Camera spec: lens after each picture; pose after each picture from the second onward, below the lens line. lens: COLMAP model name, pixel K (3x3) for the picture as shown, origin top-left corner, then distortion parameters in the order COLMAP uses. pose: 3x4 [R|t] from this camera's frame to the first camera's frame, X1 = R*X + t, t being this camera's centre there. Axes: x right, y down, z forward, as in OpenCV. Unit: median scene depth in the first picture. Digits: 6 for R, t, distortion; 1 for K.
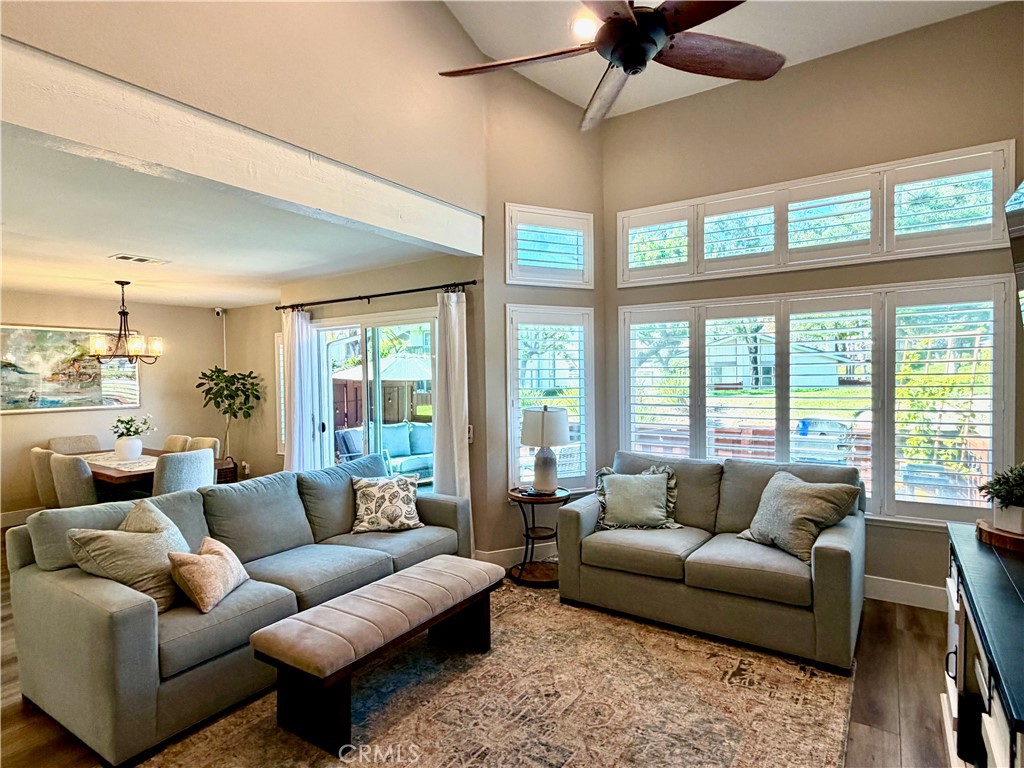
lens RADIAL K [[564.0, 0, 515.2], [0, 564.0, 388.5], [0, 0, 1]] dist [-0.007531, 0.008661]
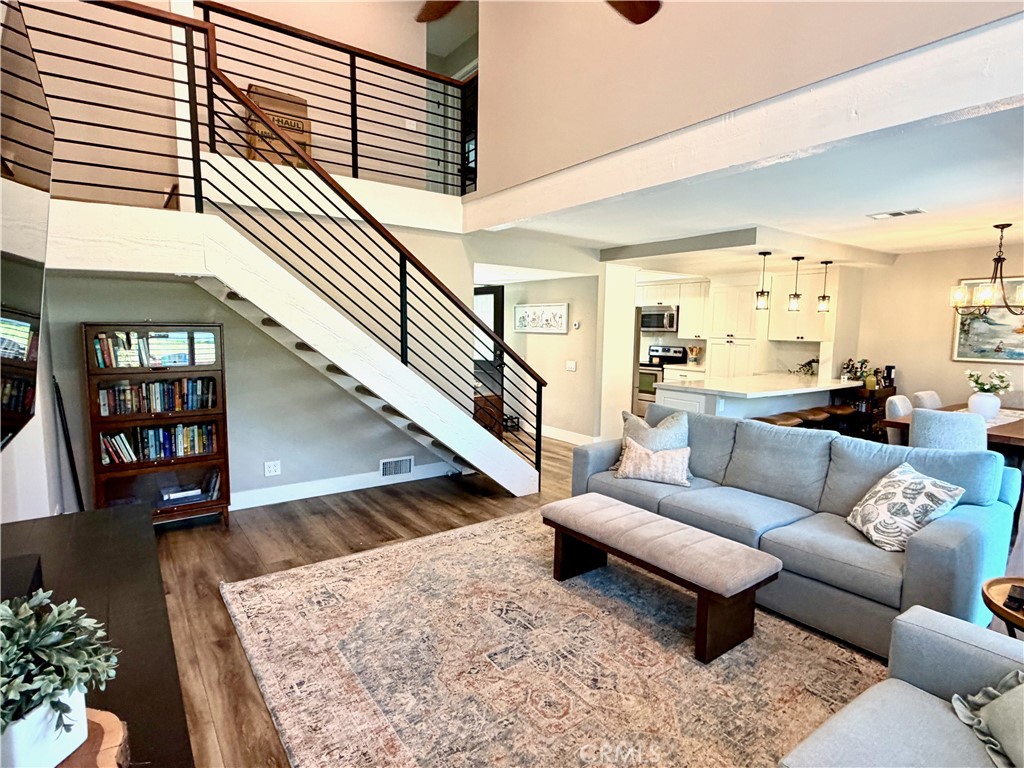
lens RADIAL K [[545.6, 0, 510.1], [0, 545.6, 382.4], [0, 0, 1]] dist [-0.000578, 0.000619]
pose [[-0.349691, 0.107818, -0.930640, 0.650200], [-0.031387, 0.991450, 0.126657, -0.033561], [0.936339, 0.073501, -0.343317, 0.840361]]
